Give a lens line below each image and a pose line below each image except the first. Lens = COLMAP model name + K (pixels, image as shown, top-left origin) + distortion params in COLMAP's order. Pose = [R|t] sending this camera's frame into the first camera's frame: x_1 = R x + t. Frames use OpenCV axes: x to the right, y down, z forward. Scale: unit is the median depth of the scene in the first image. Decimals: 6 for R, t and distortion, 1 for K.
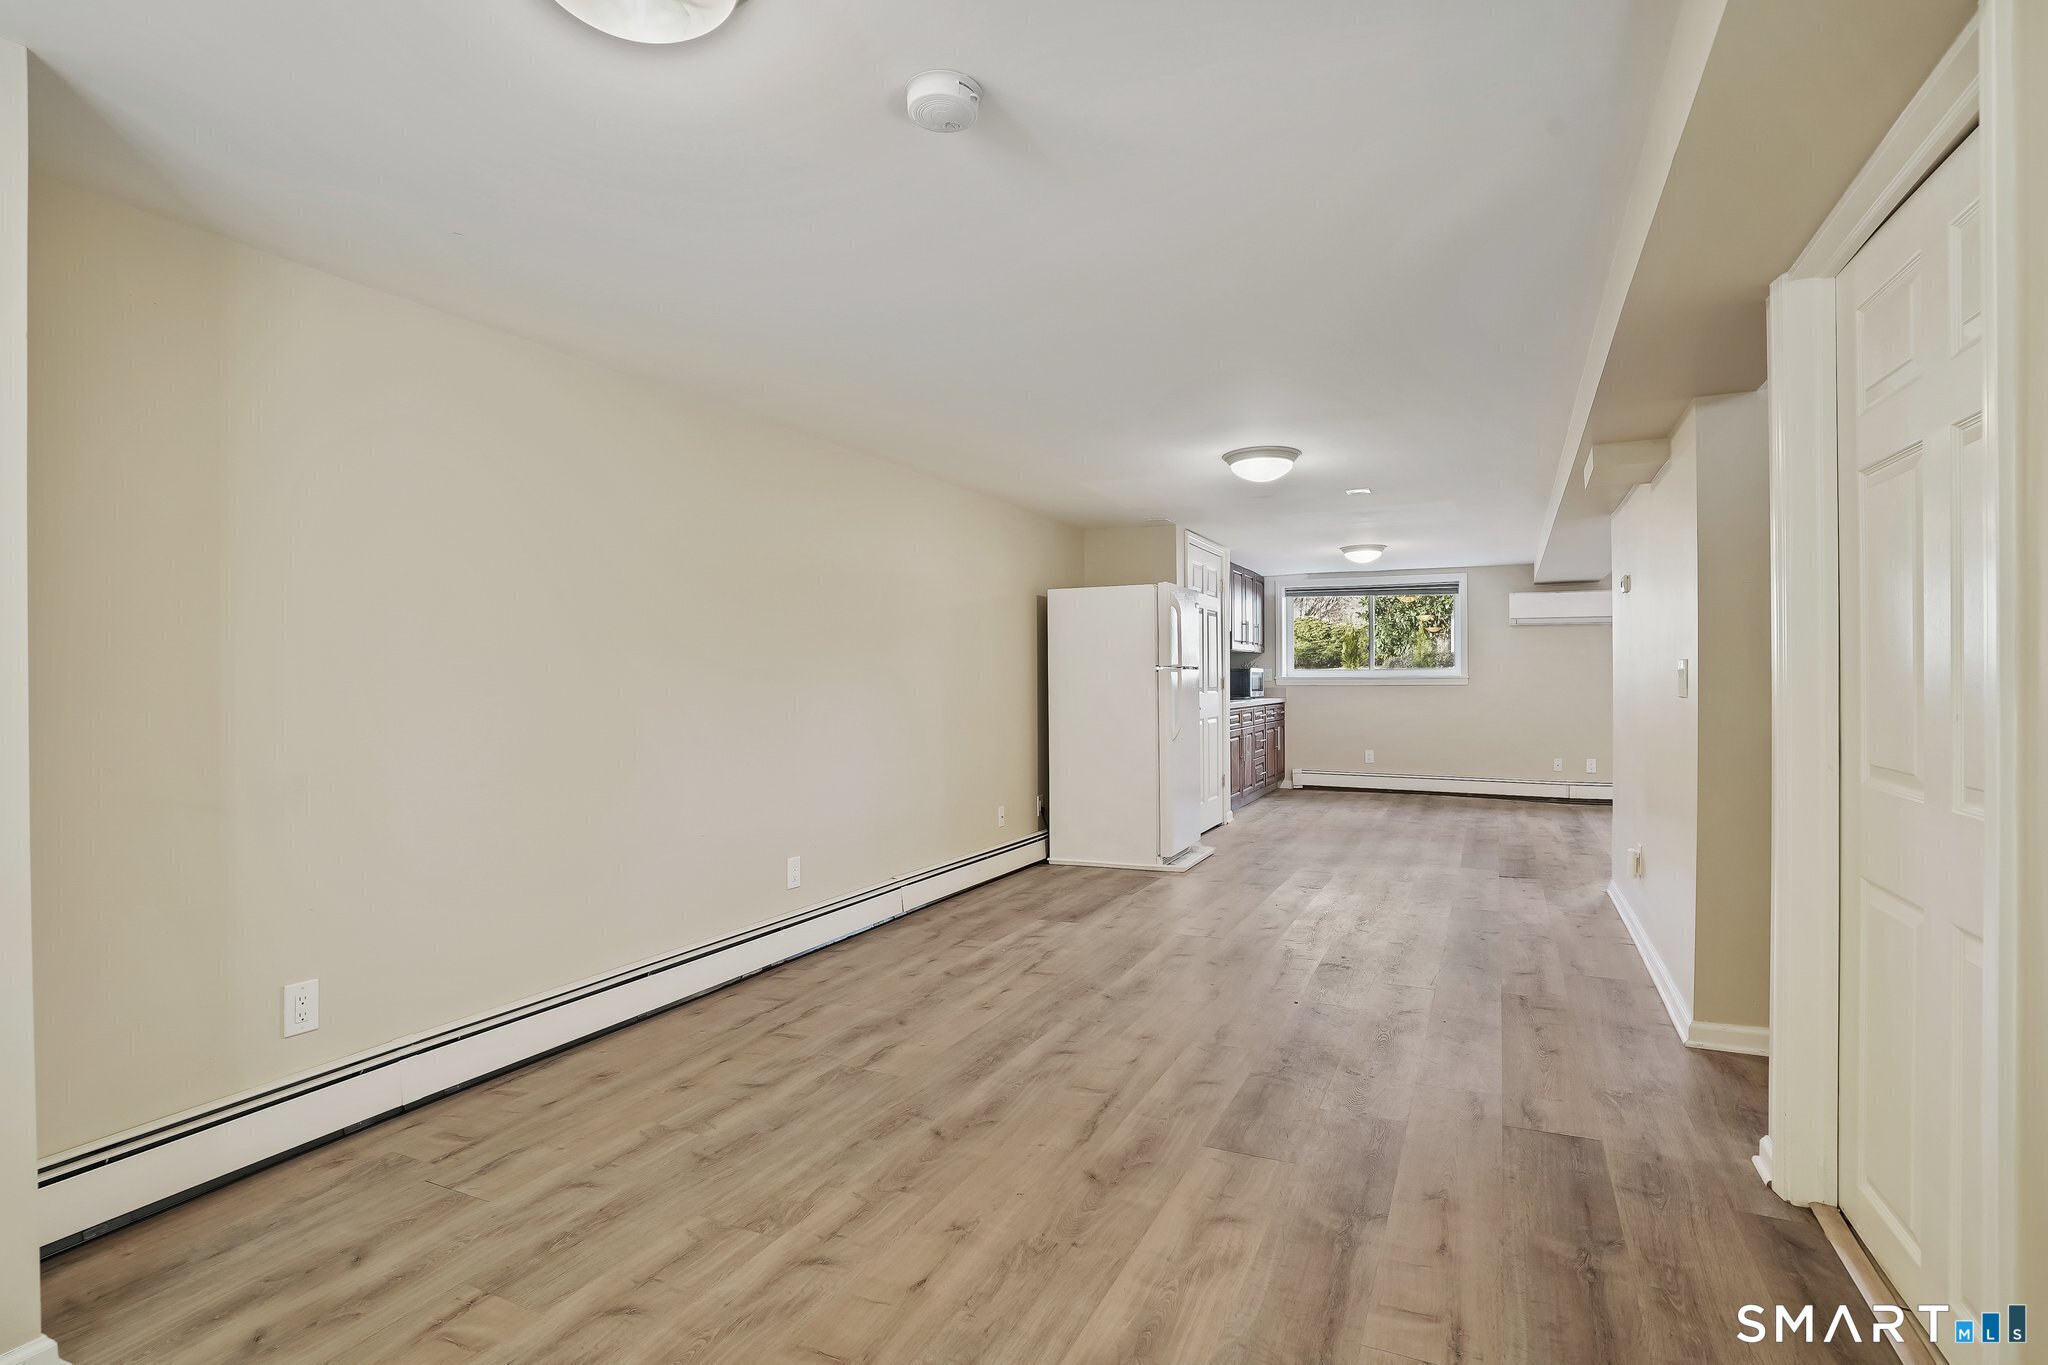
lens RADIAL K [[1023.6, 0, 1040.8], [0, 1023.6, 675.3], [0, 0, 1]] dist [-0.068991, 0.024004]
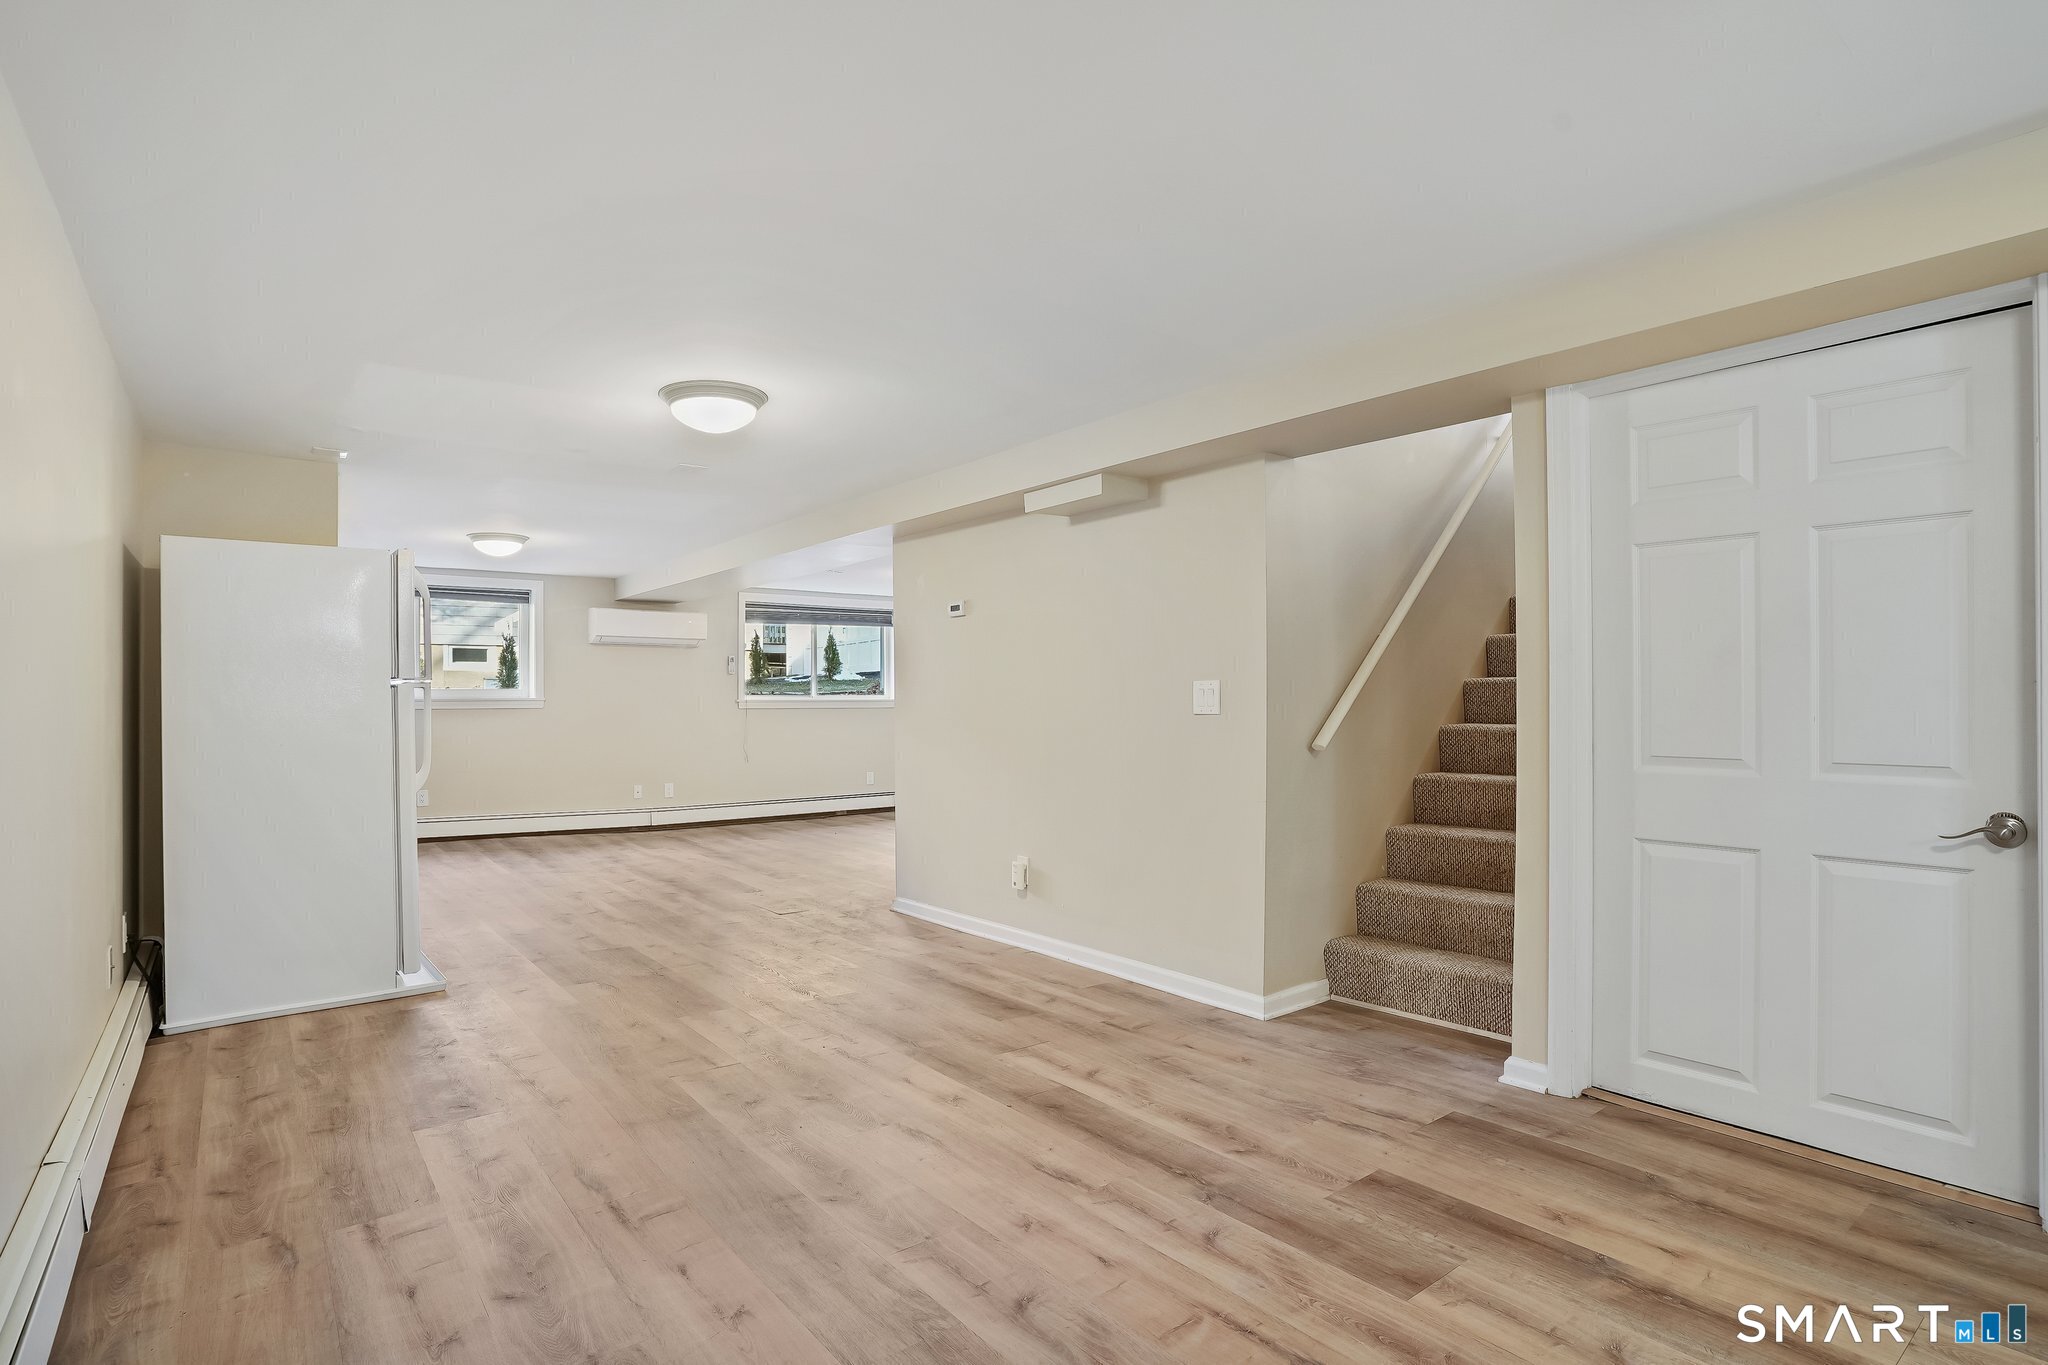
lens RADIAL K [[1023.6, 0, 1021.0], [0, 1023.6, 690.0], [0, 0, 1]] dist [-0.068991, 0.024004]
pose [[0.463636, 0.008625, 0.885984, -0.387183], [0.002058, 0.999939, -0.010811, 0.008815], [-0.886023, 0.006835, 0.463590, 0.548868]]
